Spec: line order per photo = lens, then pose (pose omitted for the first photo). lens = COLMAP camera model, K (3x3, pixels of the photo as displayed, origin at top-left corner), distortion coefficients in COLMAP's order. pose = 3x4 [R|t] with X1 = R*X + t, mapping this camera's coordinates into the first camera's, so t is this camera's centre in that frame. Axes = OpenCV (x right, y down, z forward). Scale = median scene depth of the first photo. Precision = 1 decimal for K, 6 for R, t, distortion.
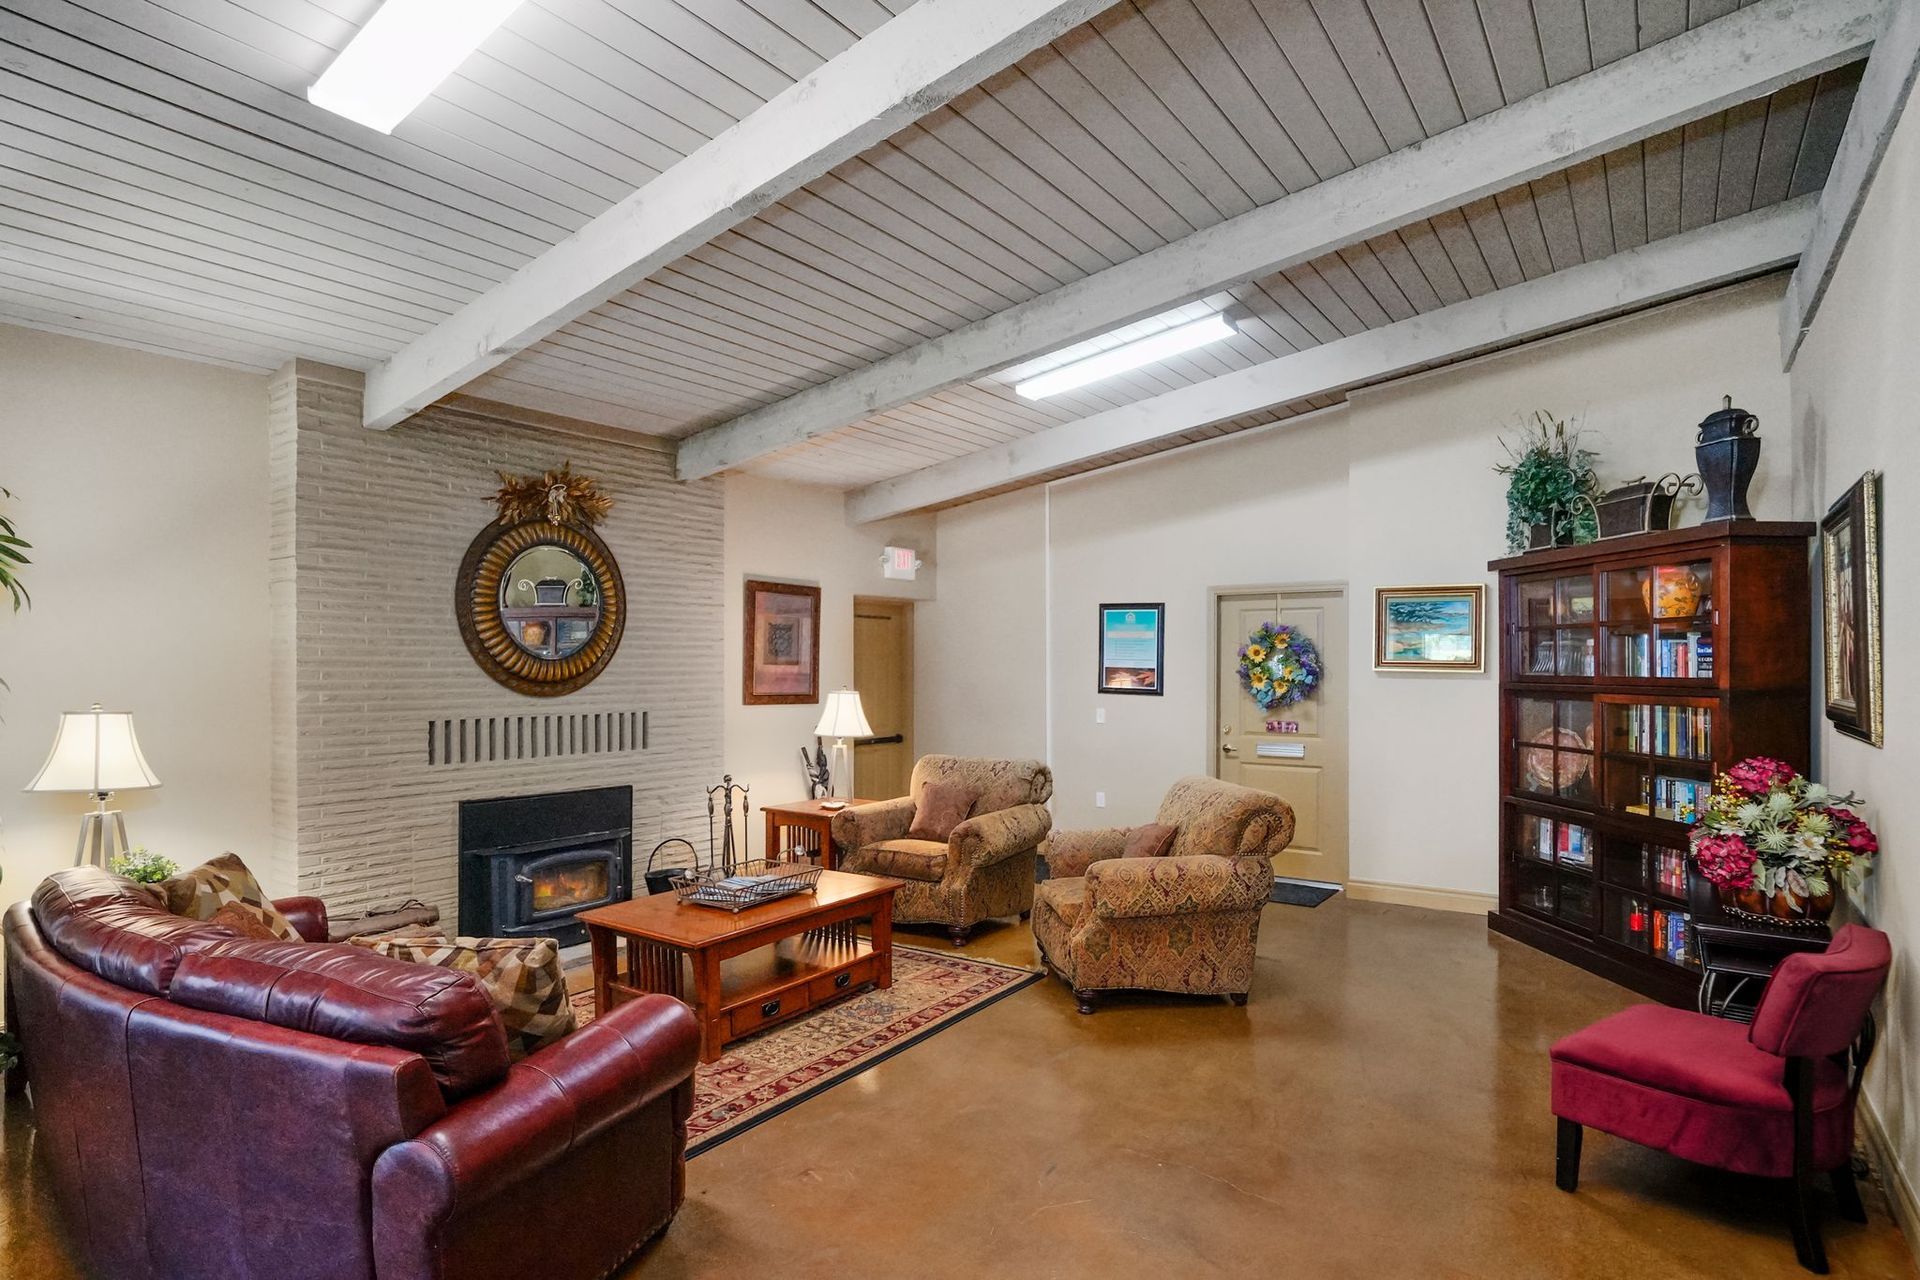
lens RADIAL K [[1161.5, 0, 957.3], [0, 1161.5, 613.3], [0, 0, 1]] dist [-0.001238, 0.002266]
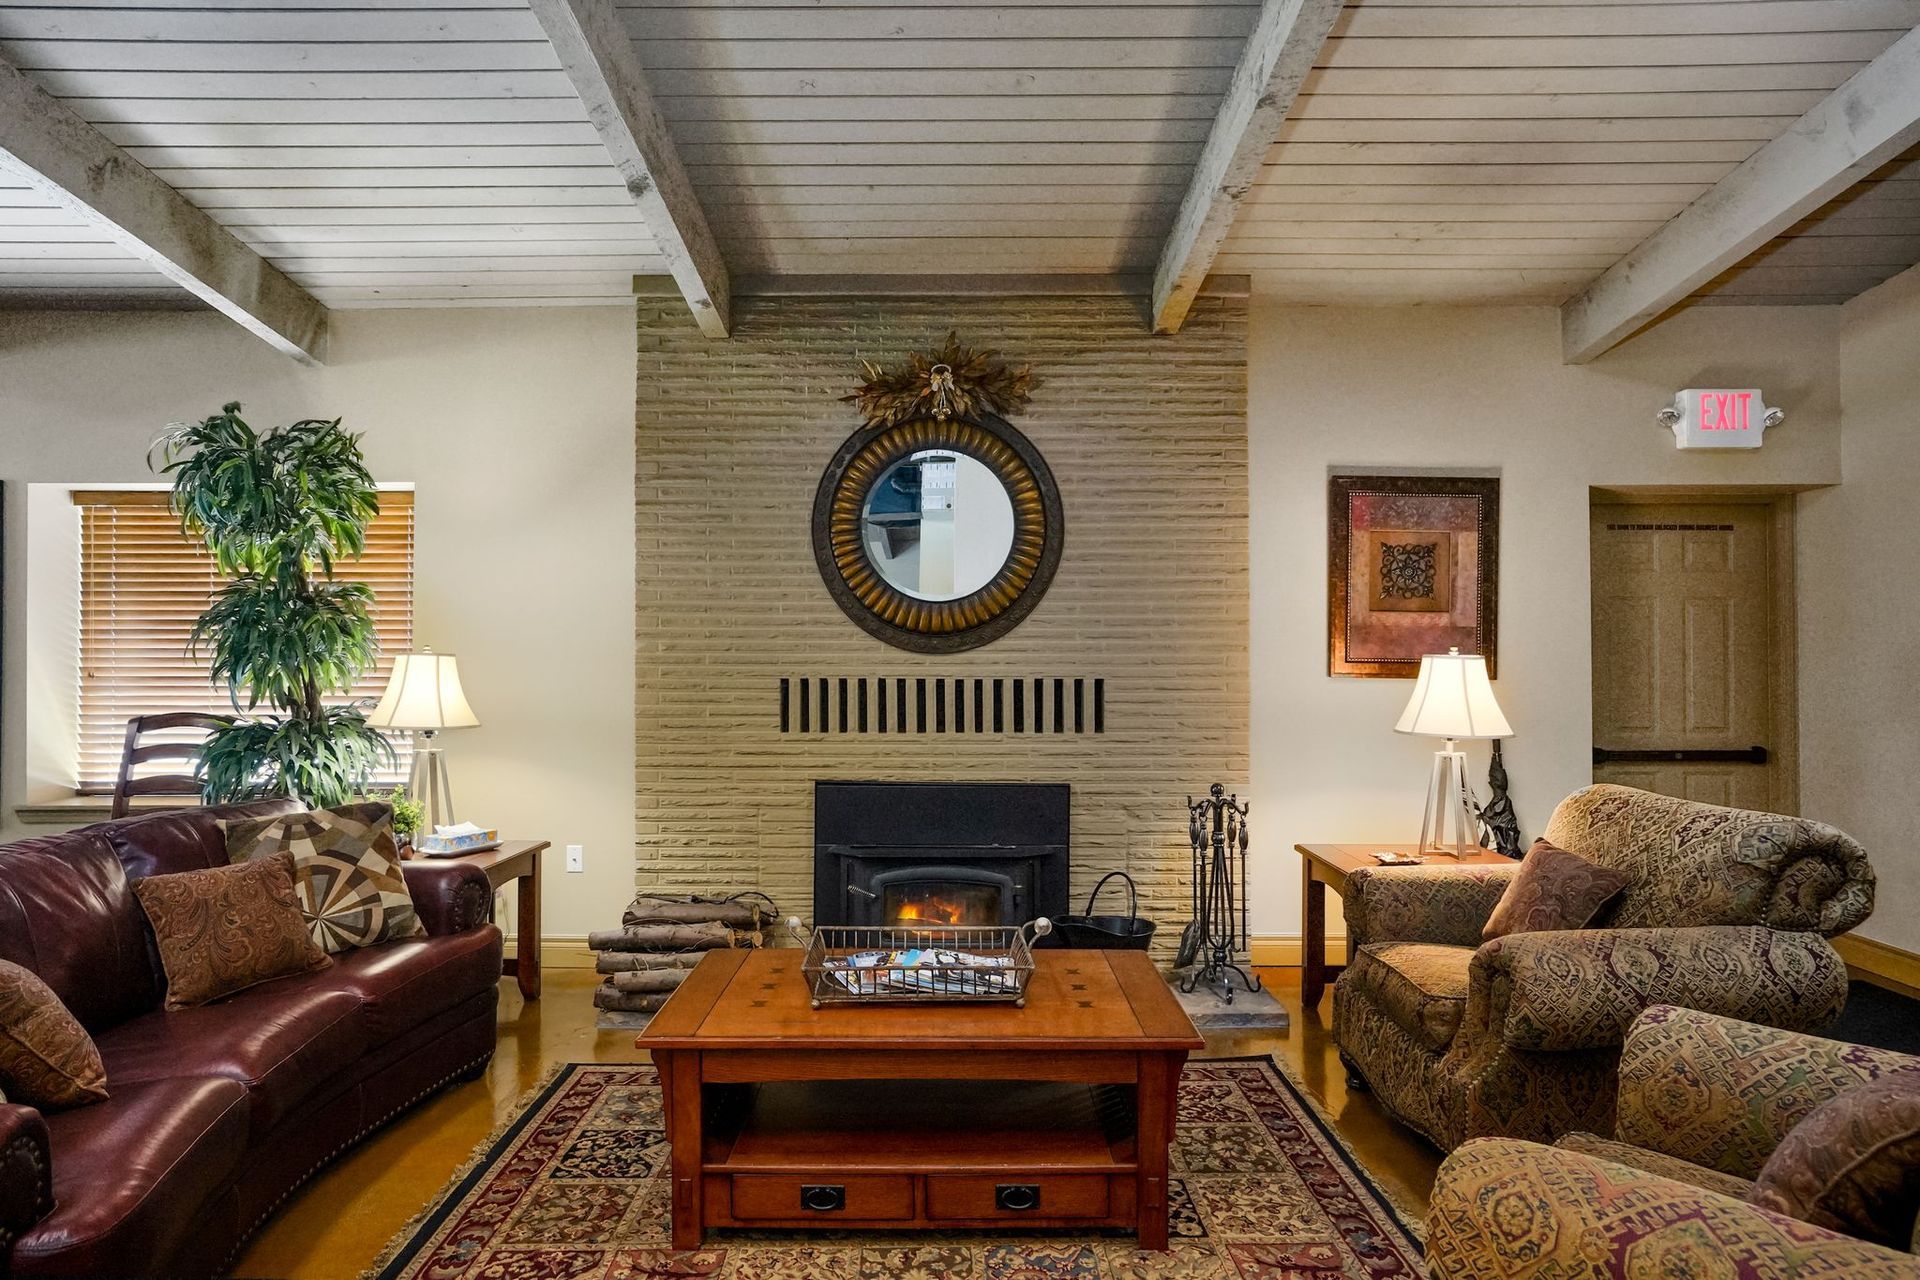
lens RADIAL K [[1161.5, 0, 957.3], [0, 1161.5, 613.3], [0, 0, 1]] dist [-0.001238, 0.002266]
pose [[0.541775, -0.029284, -0.840013, 0.293708], [0.033077, 0.999362, -0.013506, 0.059745], [0.839873, -0.020468, 0.542398, 0.635769]]
